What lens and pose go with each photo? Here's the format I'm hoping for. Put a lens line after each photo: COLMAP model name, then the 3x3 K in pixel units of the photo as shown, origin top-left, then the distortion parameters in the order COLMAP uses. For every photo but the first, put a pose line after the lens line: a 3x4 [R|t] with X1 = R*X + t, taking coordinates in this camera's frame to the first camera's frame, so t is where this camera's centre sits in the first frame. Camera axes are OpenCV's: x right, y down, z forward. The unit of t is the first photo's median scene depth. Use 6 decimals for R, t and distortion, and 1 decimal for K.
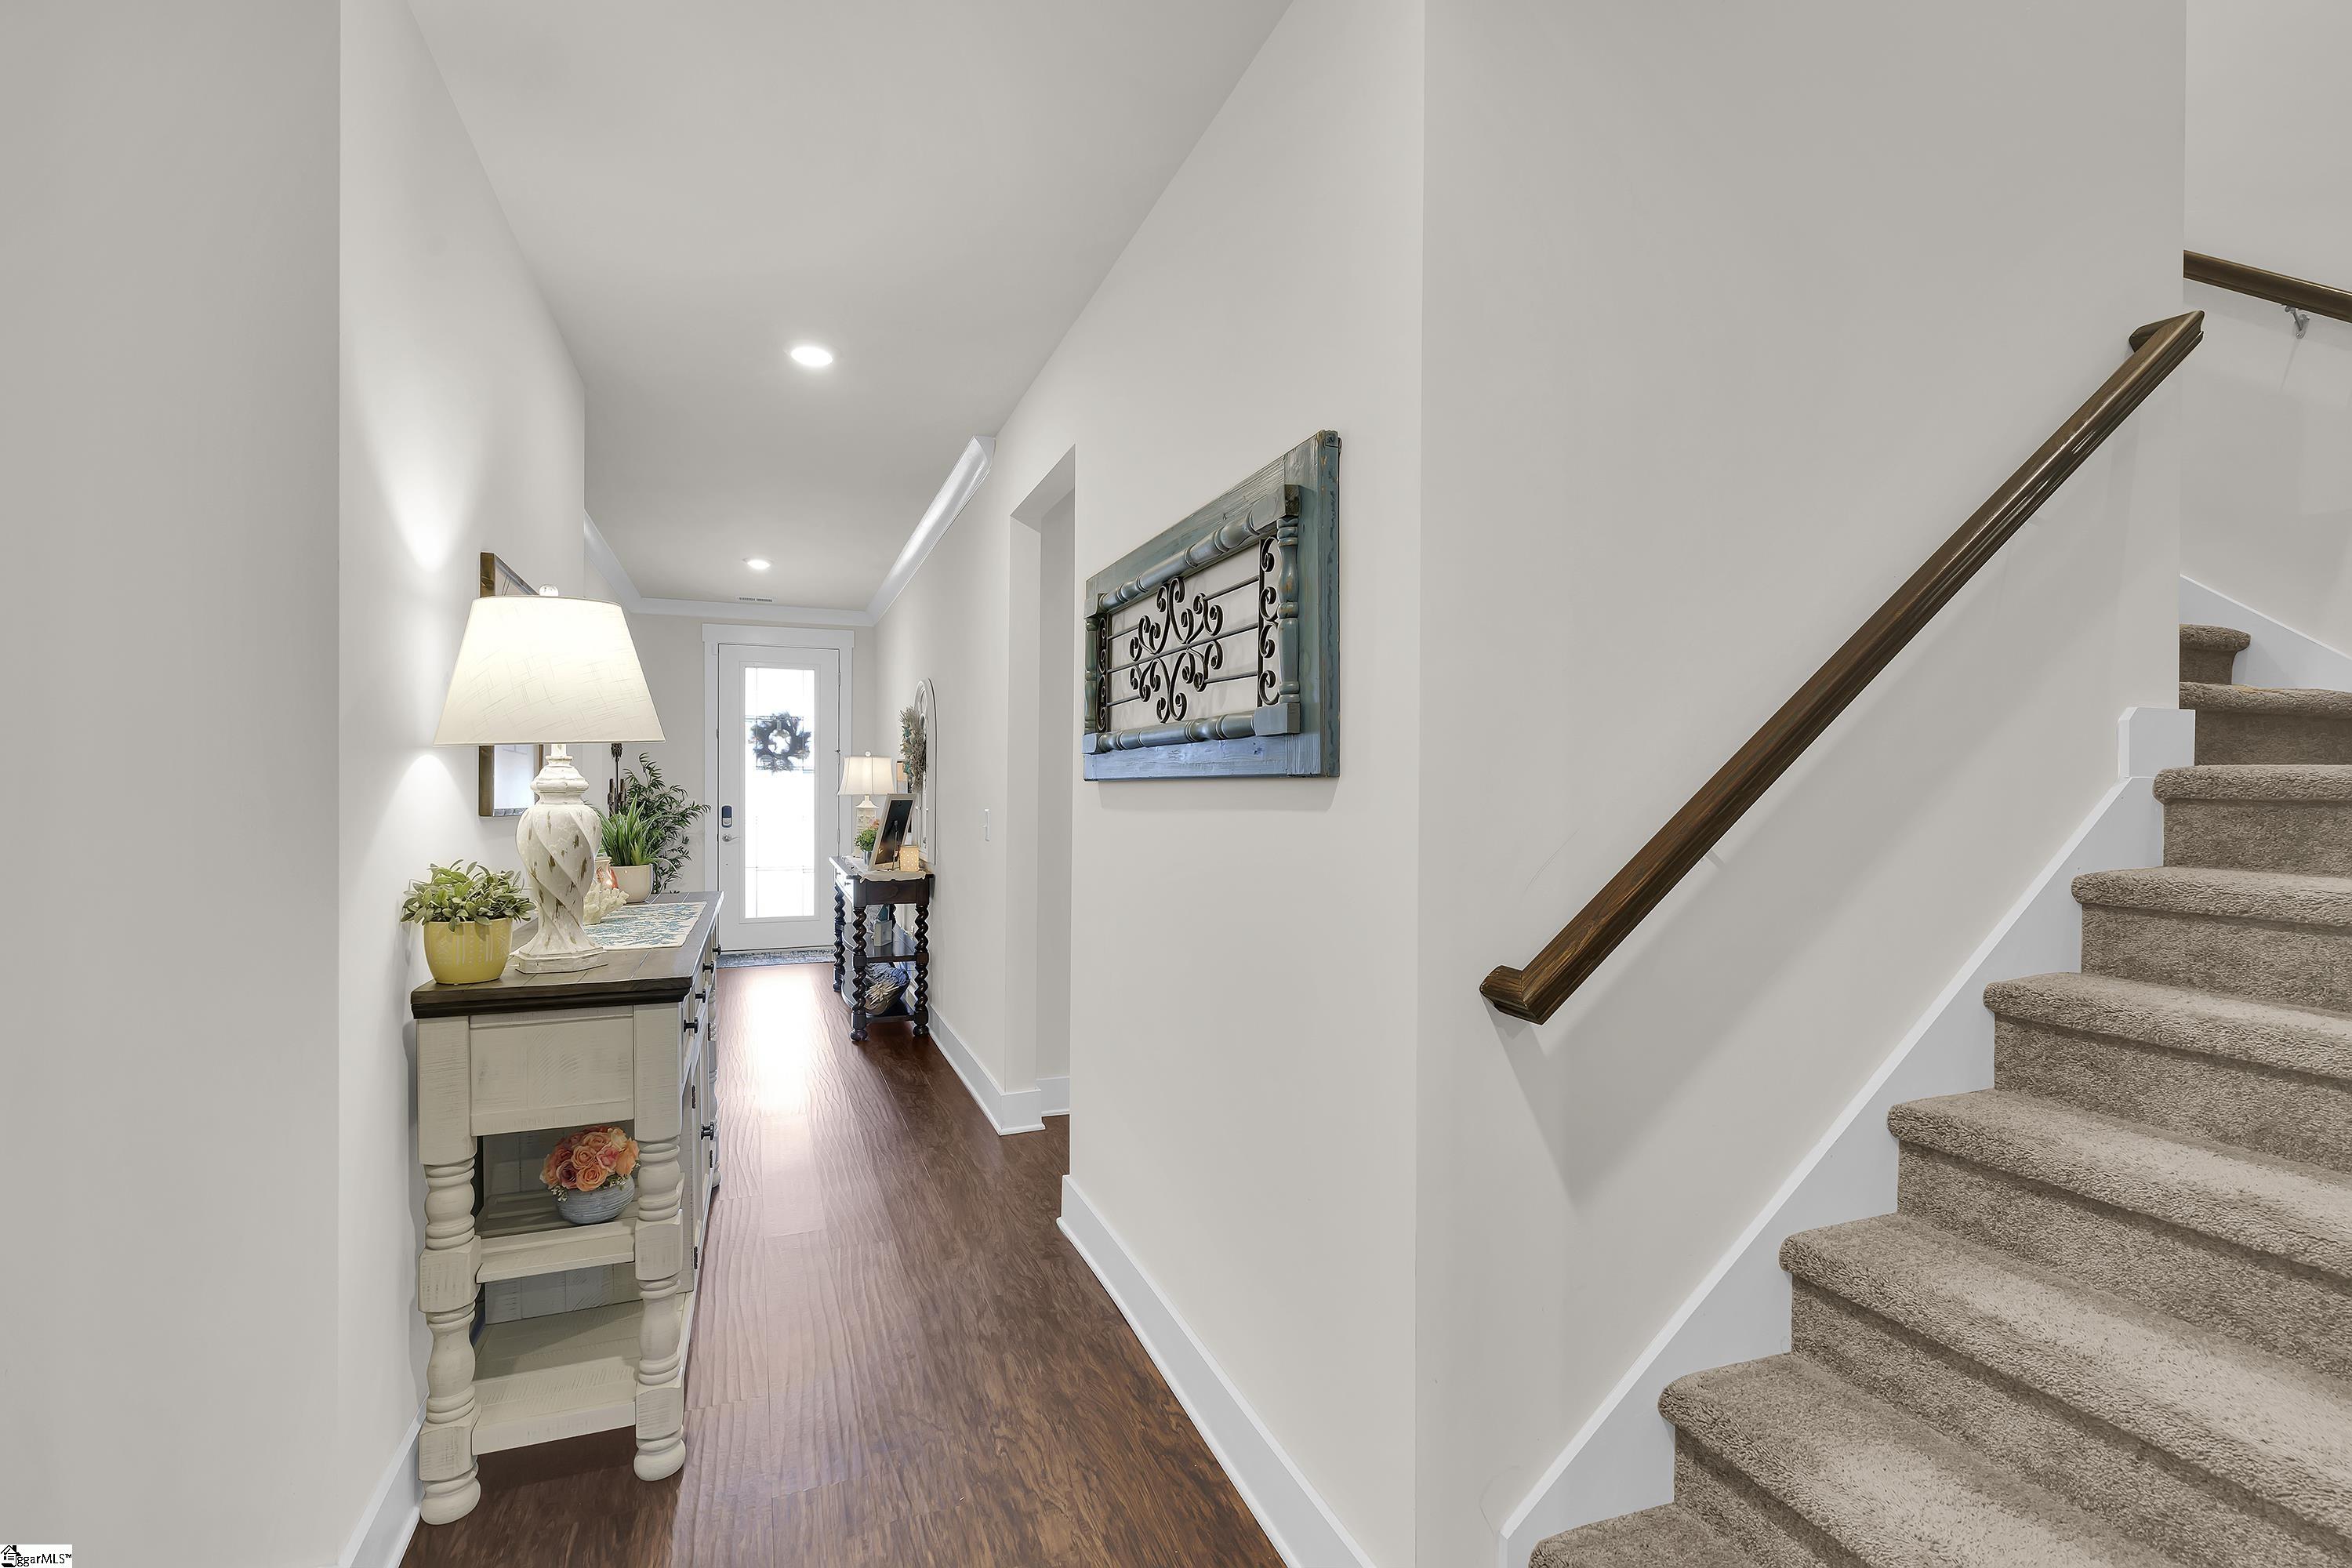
lens RADIAL K [[1064.5, 0, 1160.2], [0, 1064.5, 785.0], [0, 0, 1]] dist [-0.005501, 0.001053]
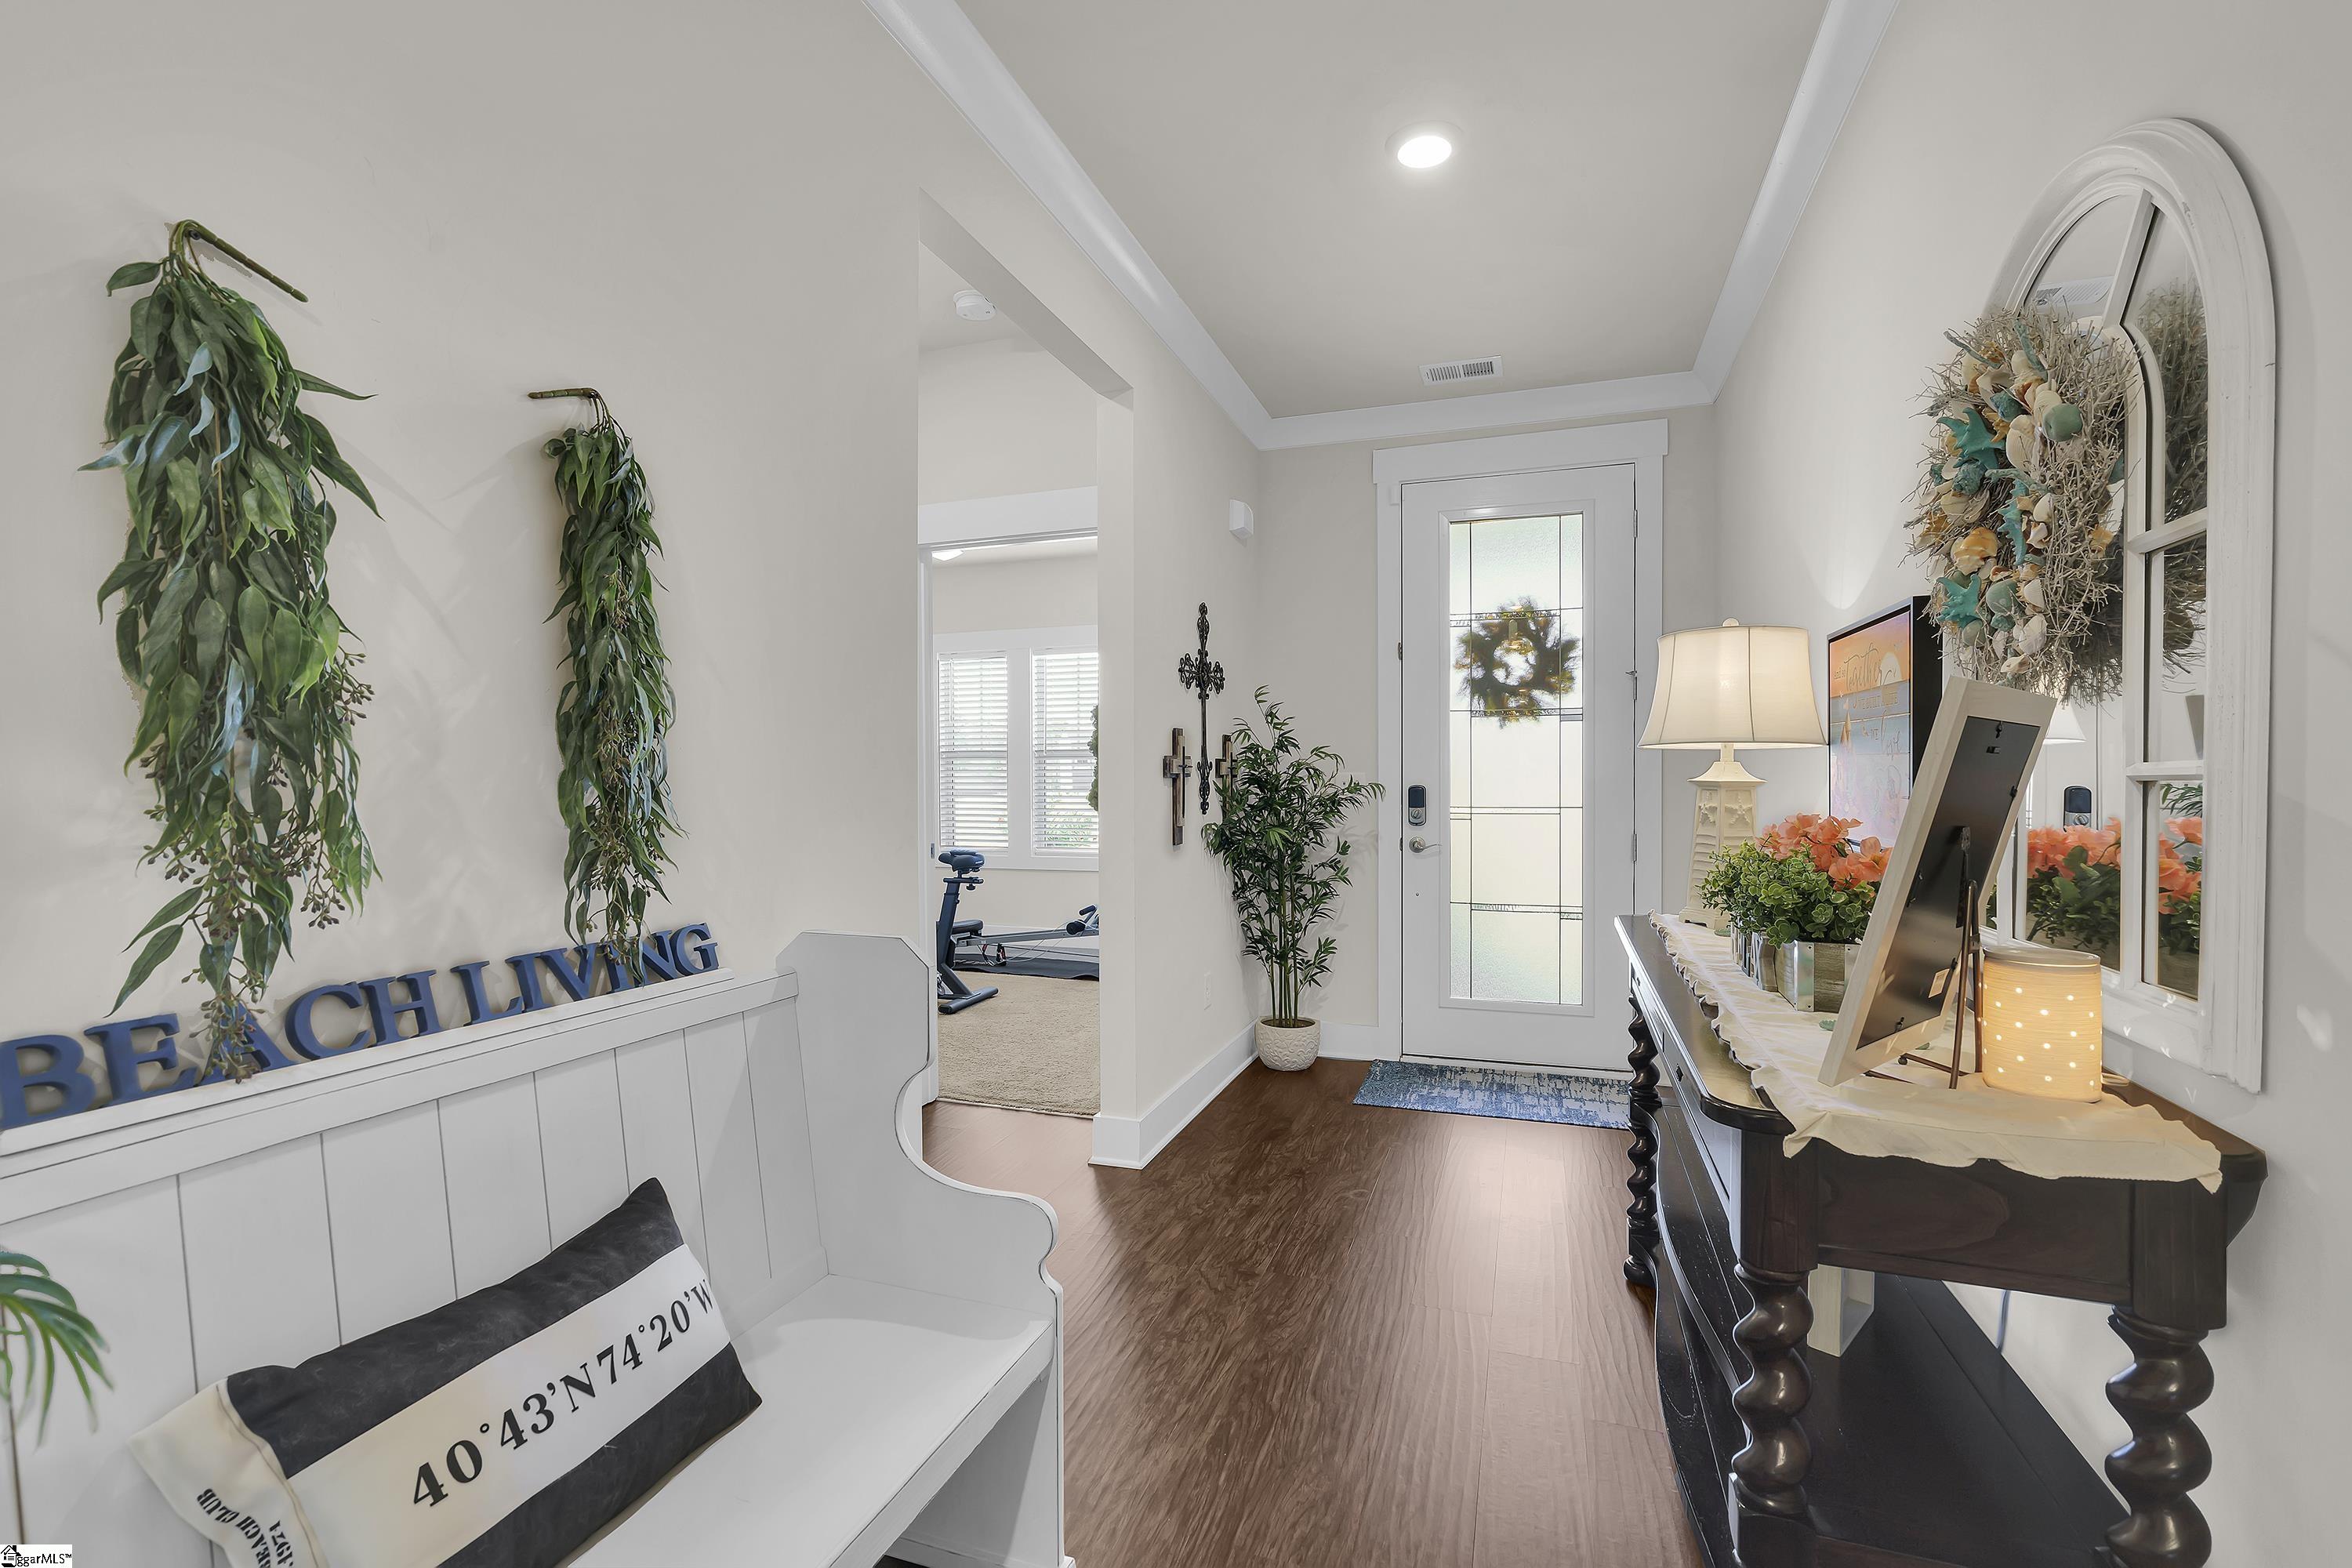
lens RADIAL K [[1064.5, 0, 1160.5], [0, 1064.5, 790.5], [0, 0, 1]] dist [-0.005501, 0.001053]
pose [[0.759901, 0.001507, -0.650037, -0.159924], [0.003829, 0.999970, 0.006794, 0.018128], [0.650027, -0.007652, 0.759873, 0.518457]]
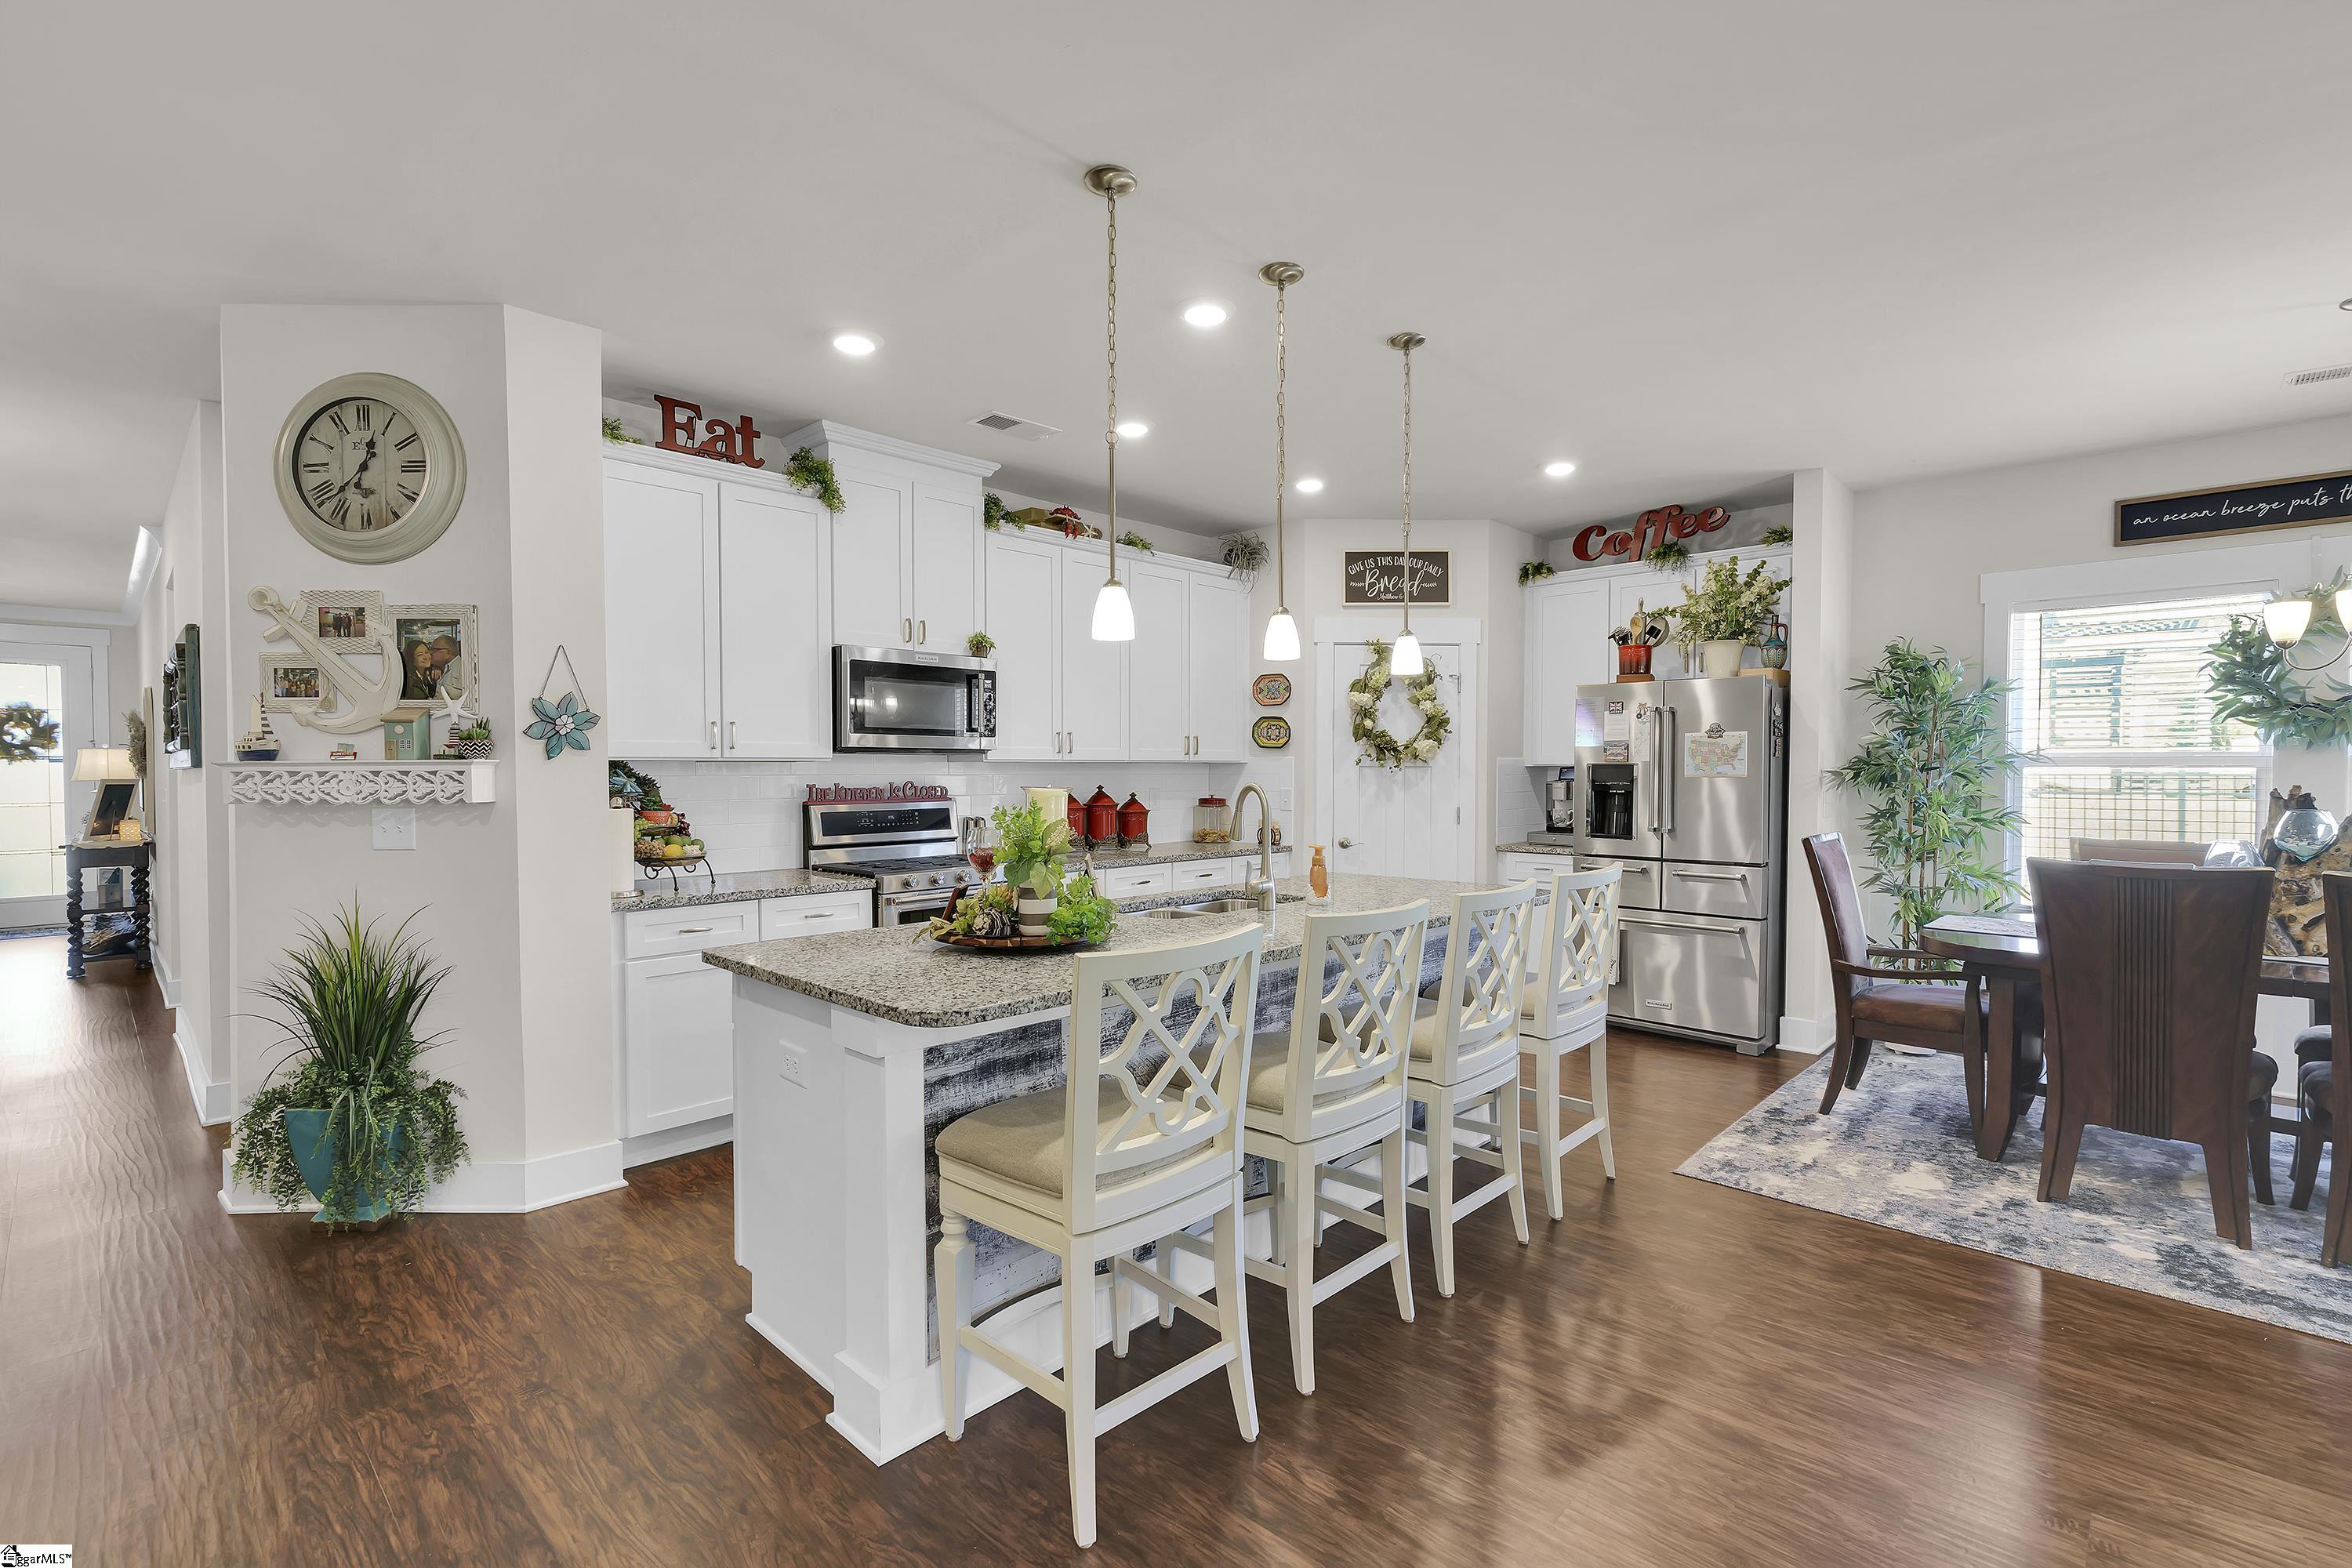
lens RADIAL K [[1064.5, 0, 1178.5], [0, 1064.5, 787.5], [0, 0, 1]] dist [-0.005501, 0.001053]
pose [[0.901154, -0.013744, 0.433281, 0.229602], [0.004963, 0.999759, 0.021390, -0.003390], [-0.433470, -0.017125, 0.901005, -0.456742]]
